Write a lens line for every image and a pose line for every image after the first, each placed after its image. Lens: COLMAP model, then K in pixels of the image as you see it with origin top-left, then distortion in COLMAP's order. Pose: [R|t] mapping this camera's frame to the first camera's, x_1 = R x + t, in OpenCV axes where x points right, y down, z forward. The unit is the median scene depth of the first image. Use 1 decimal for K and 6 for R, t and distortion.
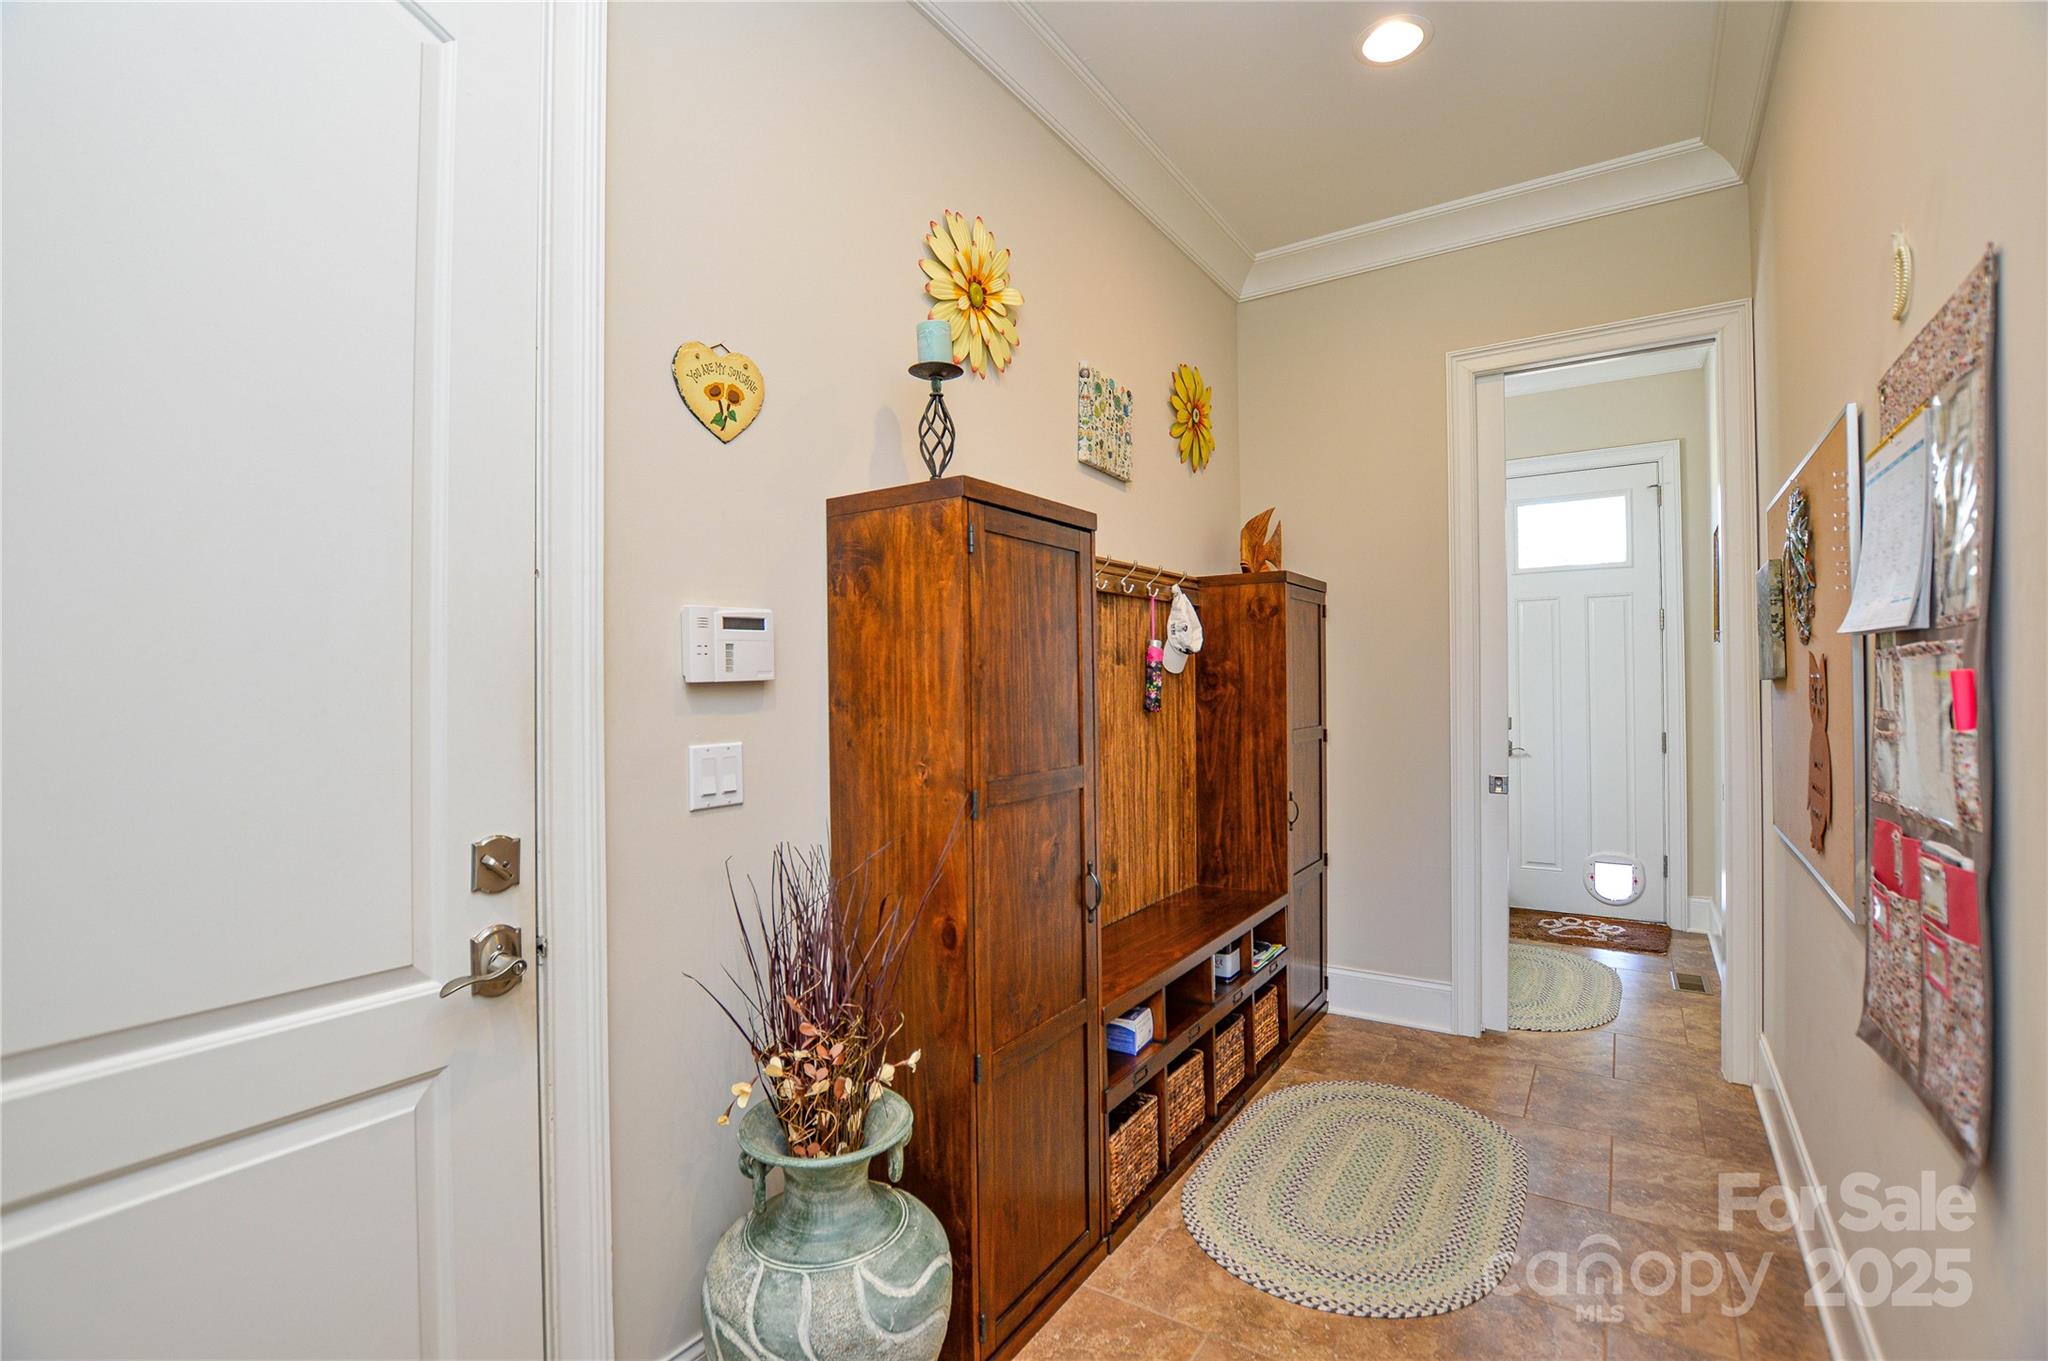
lens RADIAL K [[914.7, 0, 1030.3], [0, 914.7, 671.3], [0, 0, 1]] dist [-0.024308, -0.000149]
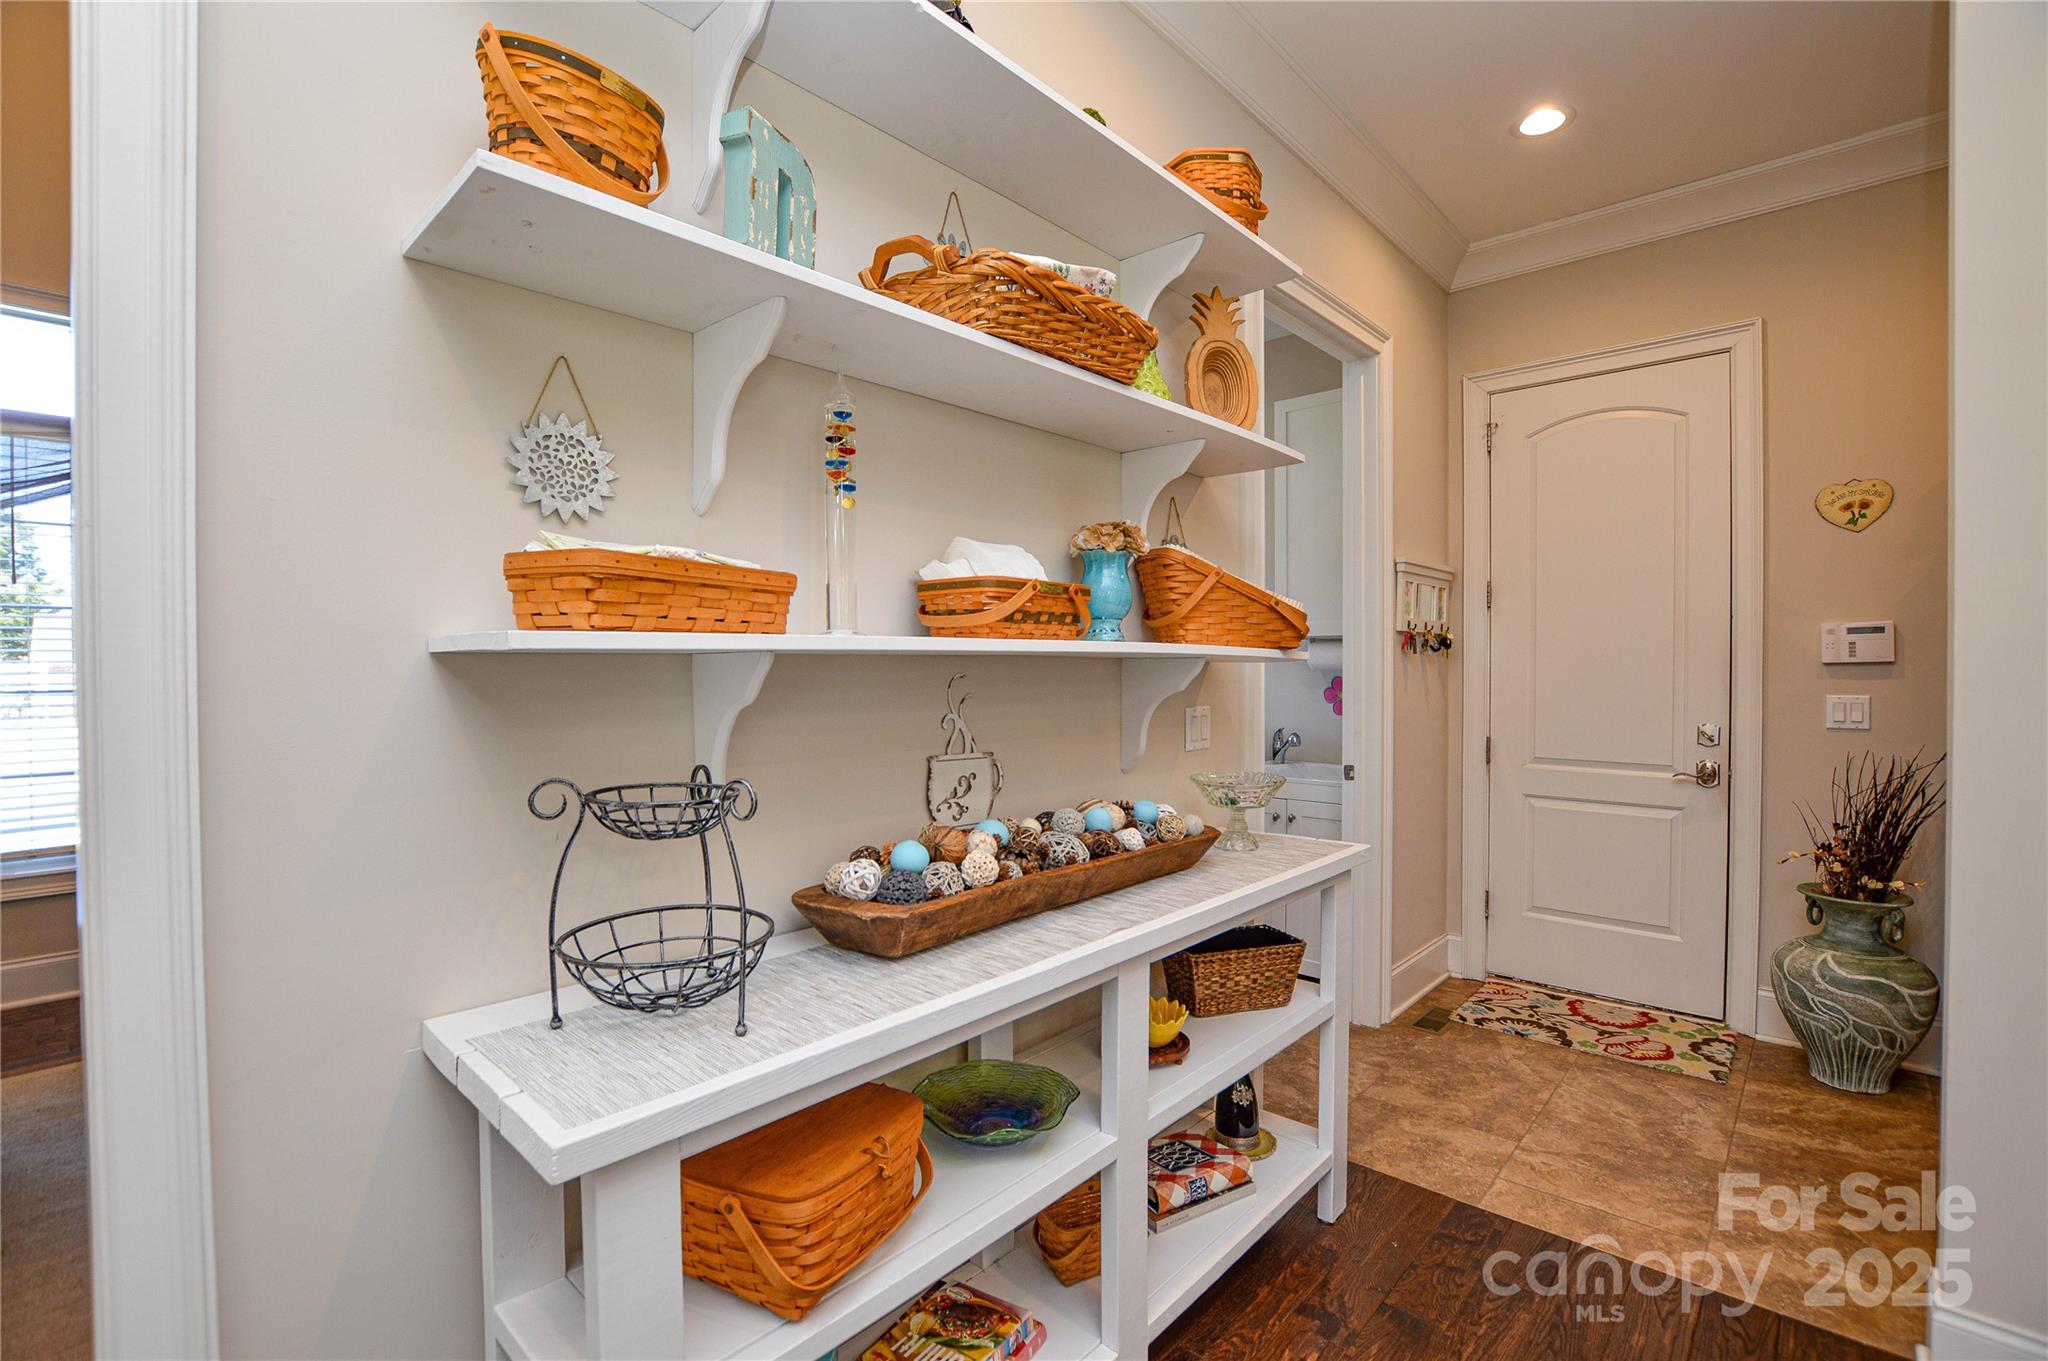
lens RADIAL K [[914.7, 0, 1029.0], [0, 914.7, 671.2], [0, 0, 1]] dist [-0.024308, -0.000149]
pose [[-0.164068, 0.017231, -0.986299, 1.751874], [0.013055, 0.999798, 0.015295, -0.020378], [0.986363, -0.010366, -0.164259, -0.360506]]
